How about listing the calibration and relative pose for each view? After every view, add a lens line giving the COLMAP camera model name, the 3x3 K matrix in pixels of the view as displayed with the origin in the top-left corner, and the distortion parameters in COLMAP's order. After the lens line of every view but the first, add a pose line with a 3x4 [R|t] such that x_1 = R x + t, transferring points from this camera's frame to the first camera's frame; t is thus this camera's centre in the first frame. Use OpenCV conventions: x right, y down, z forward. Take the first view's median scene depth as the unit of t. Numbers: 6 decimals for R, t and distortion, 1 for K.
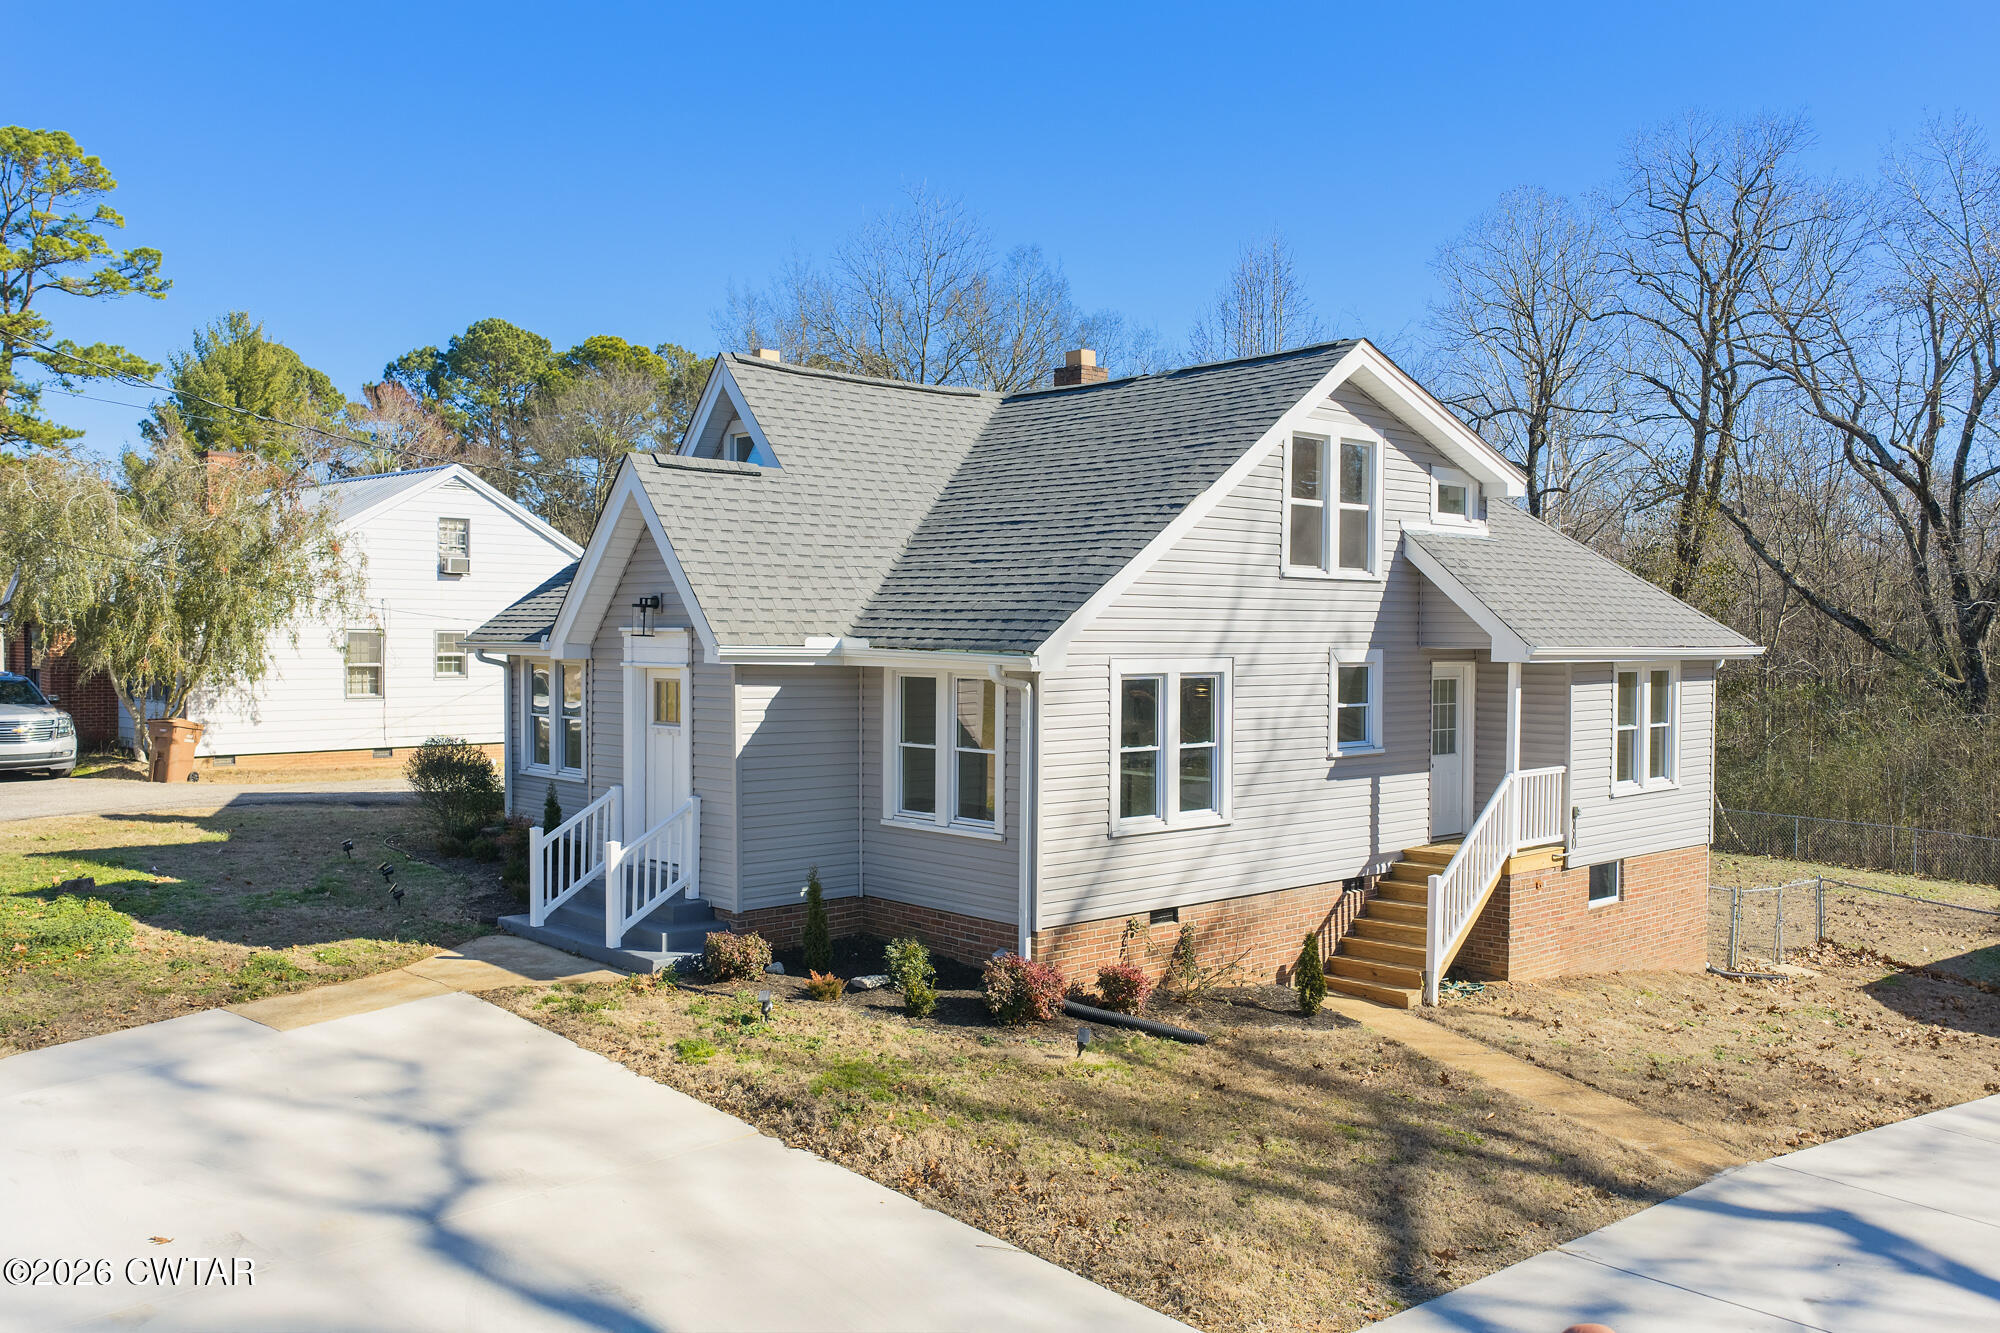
lens RADIAL K [[1650.7, 0, 997.6], [0, 1650.7, 683.5], [0, 0, 1]] dist [0.025379, -0.045229]
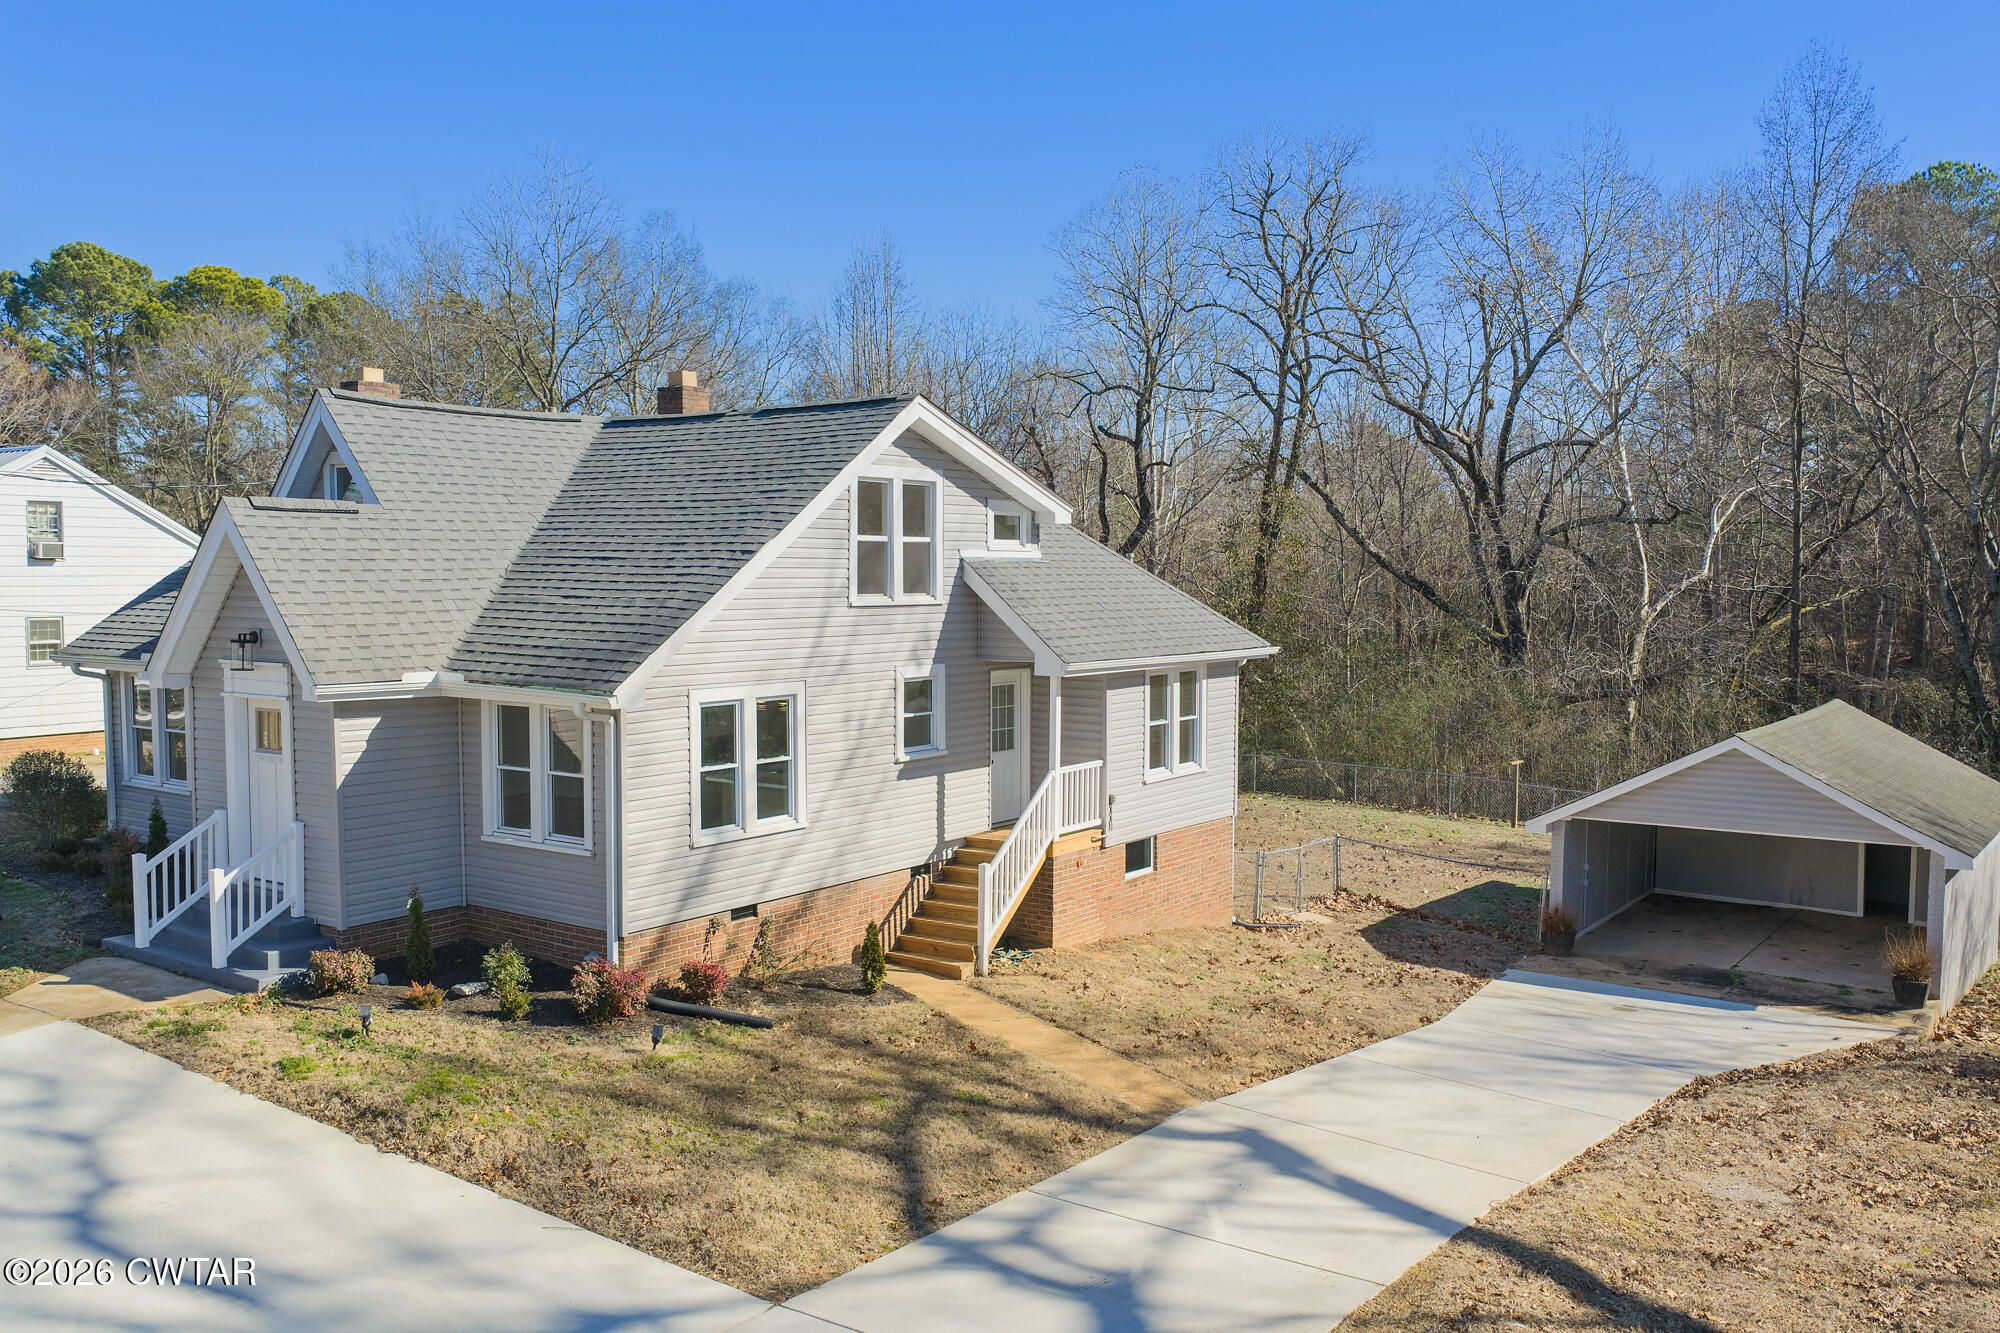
lens RADIAL K [[1650.7, 0, 997.6], [0, 1650.7, 683.5], [0, 0, 1]] dist [0.025379, -0.045229]
pose [[0.979657, -0.017148, 0.199946, 0.042521], [0.009080, 0.999110, 0.041198, -0.054592], [-0.200475, -0.038544, 0.978940, -0.121568]]
